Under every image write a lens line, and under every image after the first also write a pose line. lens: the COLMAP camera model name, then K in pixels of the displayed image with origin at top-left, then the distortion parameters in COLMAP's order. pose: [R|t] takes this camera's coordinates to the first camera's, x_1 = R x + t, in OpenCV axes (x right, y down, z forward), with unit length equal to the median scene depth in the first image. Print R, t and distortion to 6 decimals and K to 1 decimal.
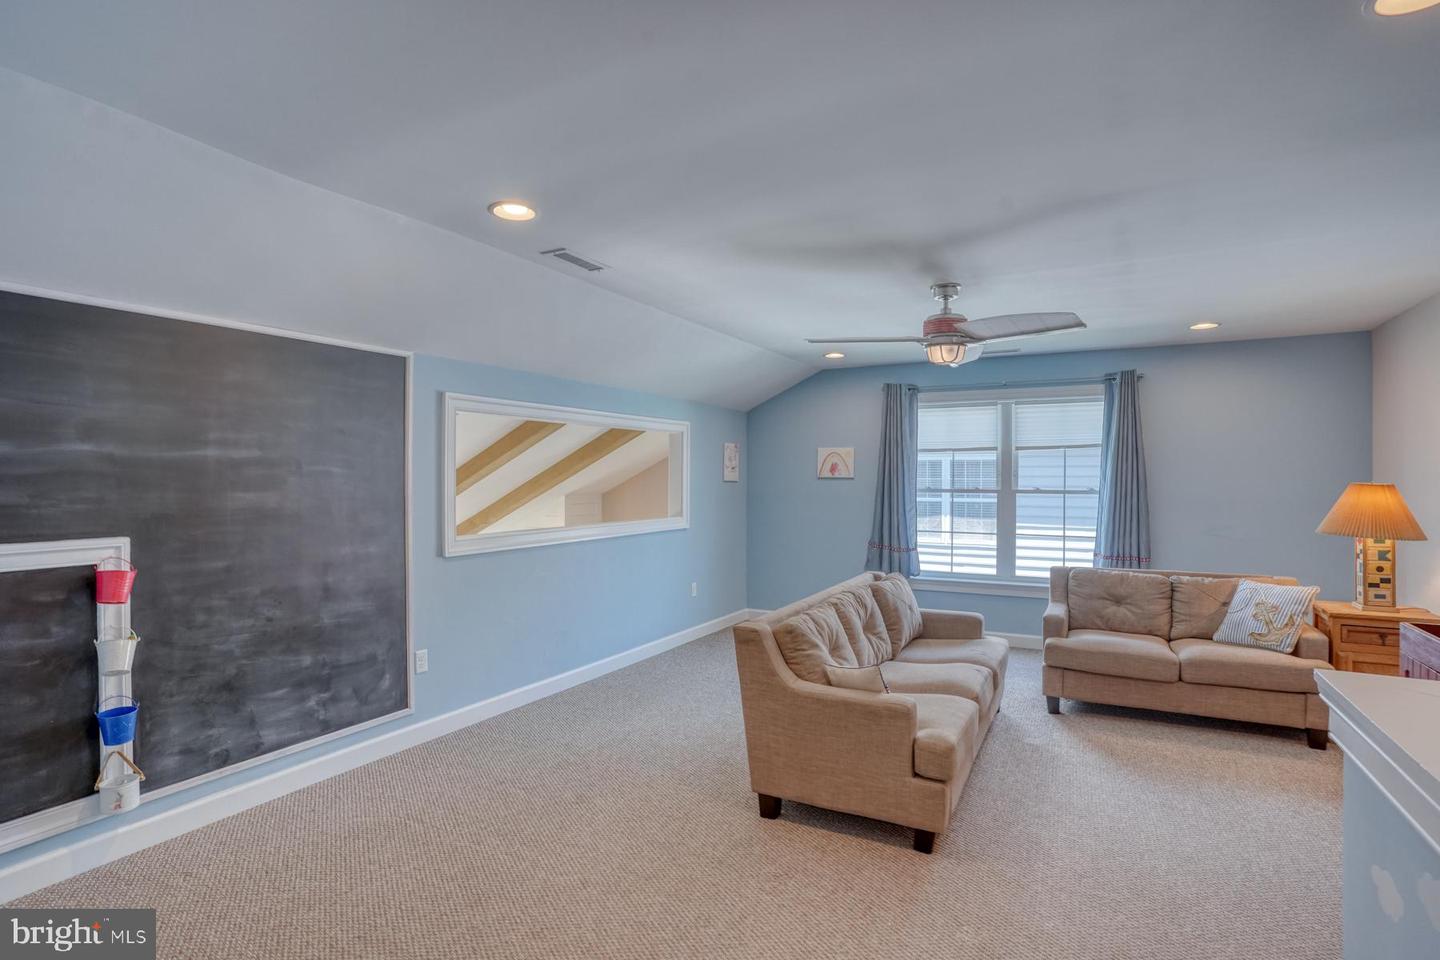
lens RADIAL K [[745.5, 0, 740.9], [0, 745.5, 471.3], [0, 0, 1]] dist [-0.034423, 0.003371]
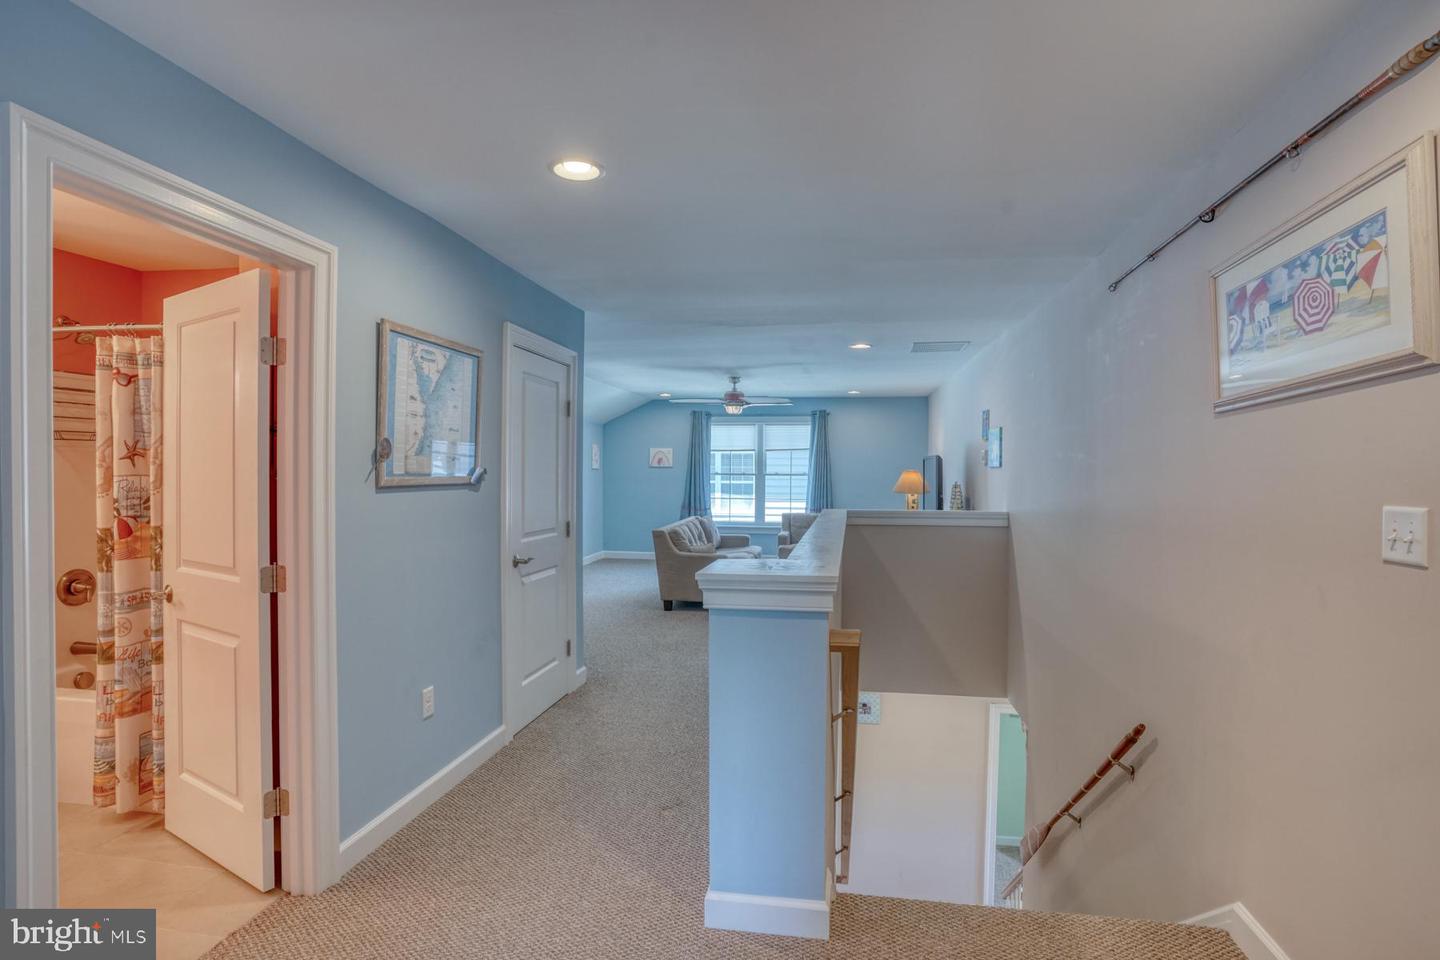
lens RADIAL K [[745.5, 0, 723.1], [0, 745.5, 472.9], [0, 0, 1]] dist [-0.034423, 0.003371]
pose [[0.955836, -0.003113, 0.293886, -0.323708], [-0.002925, 0.999794, 0.020106, -0.015920], [-0.293888, -0.020077, 0.955629, -0.873664]]
